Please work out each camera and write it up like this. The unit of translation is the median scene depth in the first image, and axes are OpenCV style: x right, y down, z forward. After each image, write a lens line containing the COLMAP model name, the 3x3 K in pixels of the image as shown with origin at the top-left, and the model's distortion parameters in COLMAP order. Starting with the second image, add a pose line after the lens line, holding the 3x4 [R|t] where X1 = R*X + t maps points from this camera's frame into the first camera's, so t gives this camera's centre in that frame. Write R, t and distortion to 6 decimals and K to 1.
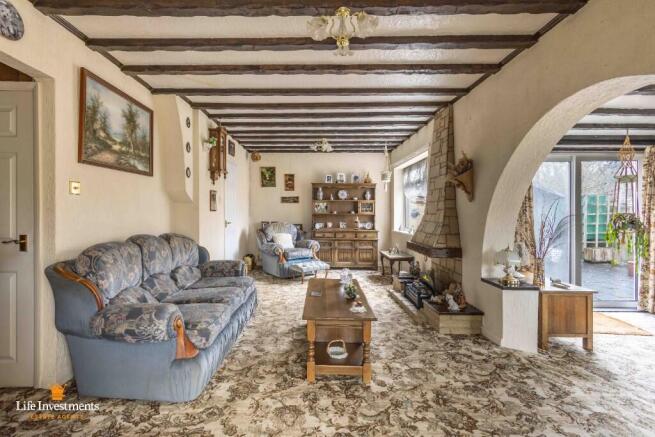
lens RADIAL K [[299.8, 0, 311.5], [0, 299.8, 216.5], [0, 0, 1]] dist [0.007403, 0.001071]
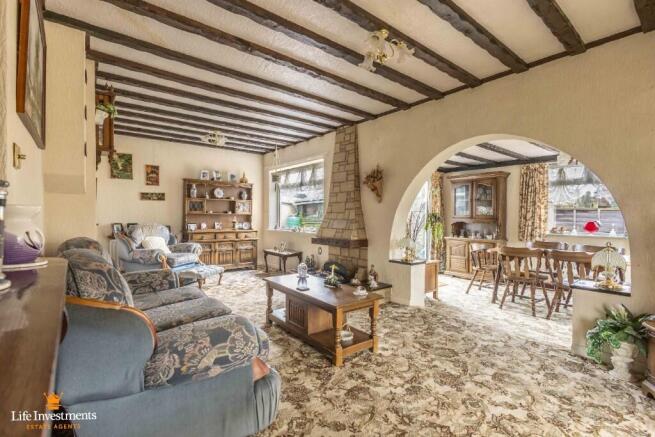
lens RADIAL K [[299.8, 0, 312.4], [0, 299.8, 222.8], [0, 0, 1]] dist [0.007403, 0.001071]
pose [[0.783492, -0.013306, 0.621259, -0.545731], [0.006819, 0.999895, 0.012815, 0.020063], [-0.621364, -0.005805, 0.783500, 0.169241]]
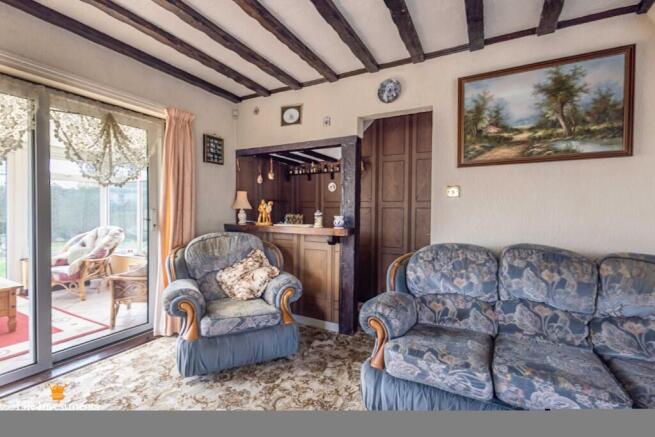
lens RADIAL K [[299.8, 0, 334.5], [0, 299.8, 226.7], [0, 0, 1]] dist [0.007403, 0.001071]
pose [[-0.443420, 0.039592, -0.895439, 0.281556], [-0.028413, 0.997901, 0.058193, -0.011124], [0.895864, 0.051246, -0.441364, 0.753713]]
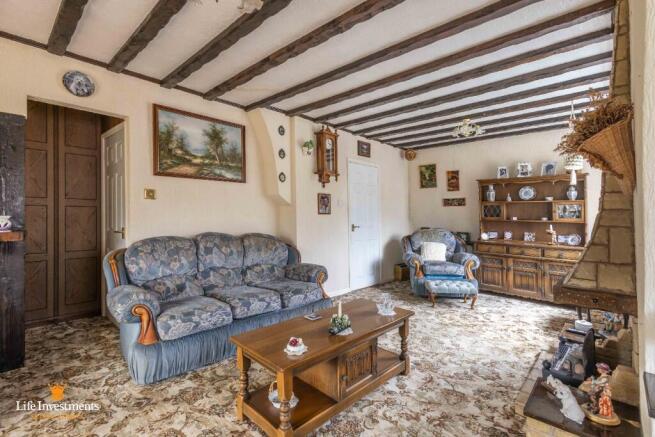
lens RADIAL K [[299.8, 0, 326.6], [0, 299.8, 217.0], [0, 0, 1]] dist [0.007403, 0.001071]
pose [[0.749941, 0.012175, -0.661393, 0.472797], [-0.024068, 0.999671, -0.008888, -0.000294], [0.661067, 0.022584, 0.749987, 0.354087]]
